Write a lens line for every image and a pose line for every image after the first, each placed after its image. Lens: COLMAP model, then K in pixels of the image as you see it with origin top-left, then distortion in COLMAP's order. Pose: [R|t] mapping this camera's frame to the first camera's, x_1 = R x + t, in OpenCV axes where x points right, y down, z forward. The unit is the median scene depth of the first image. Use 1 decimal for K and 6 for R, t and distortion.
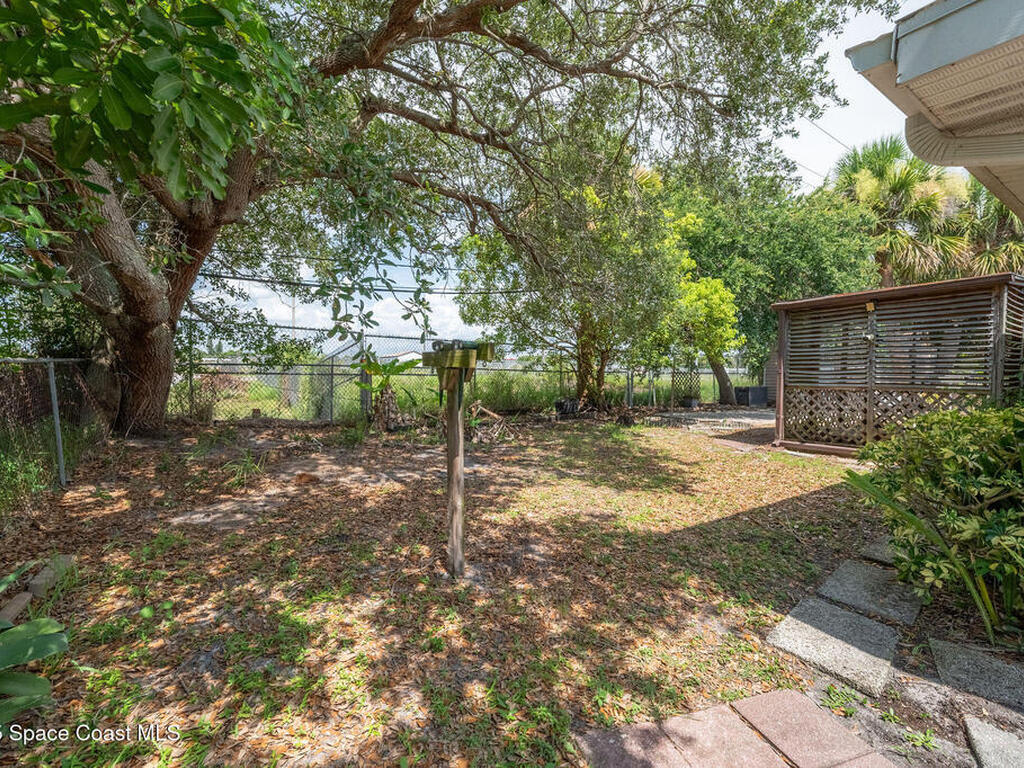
lens RADIAL K [[454.7, 0, 513.2], [0, 454.7, 380.6], [0, 0, 1]] dist [0.001084, -0.000060]
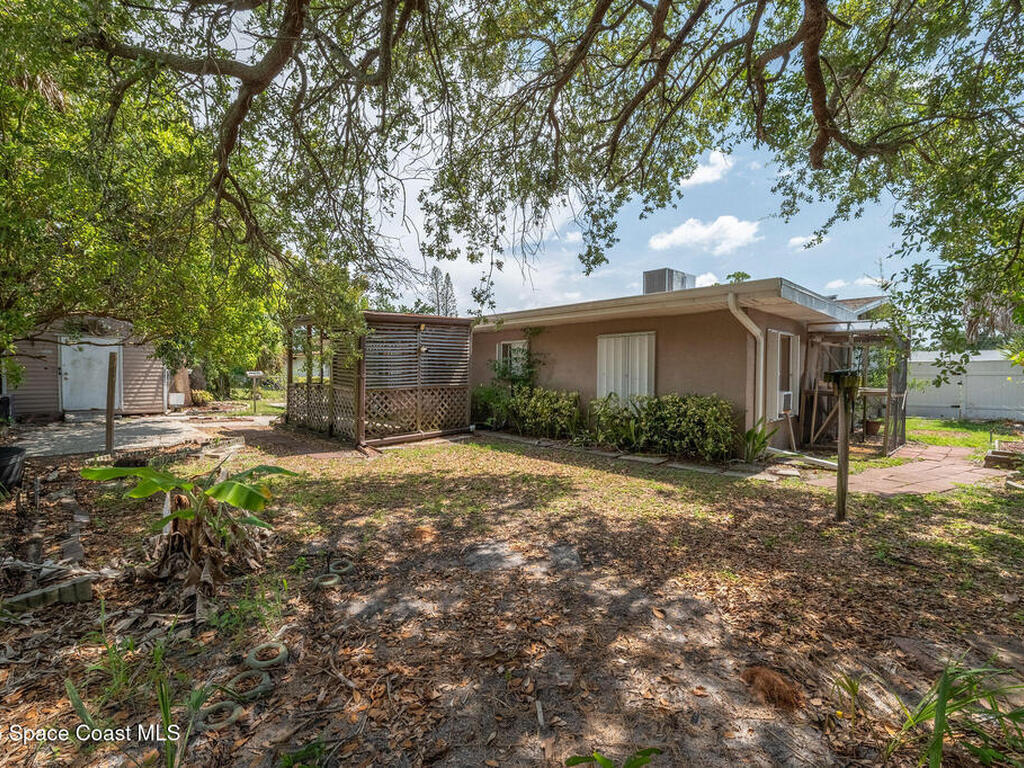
lens RADIAL K [[454.7, 0, 513.0], [0, 454.7, 378.2], [0, 0, 1]] dist [0.001084, -0.000060]
pose [[-0.163120, -0.031883, 0.986091, -0.953490], [0.015457, 0.999272, 0.034866, -0.086110], [-0.986485, 0.020929, -0.162508, 1.525044]]
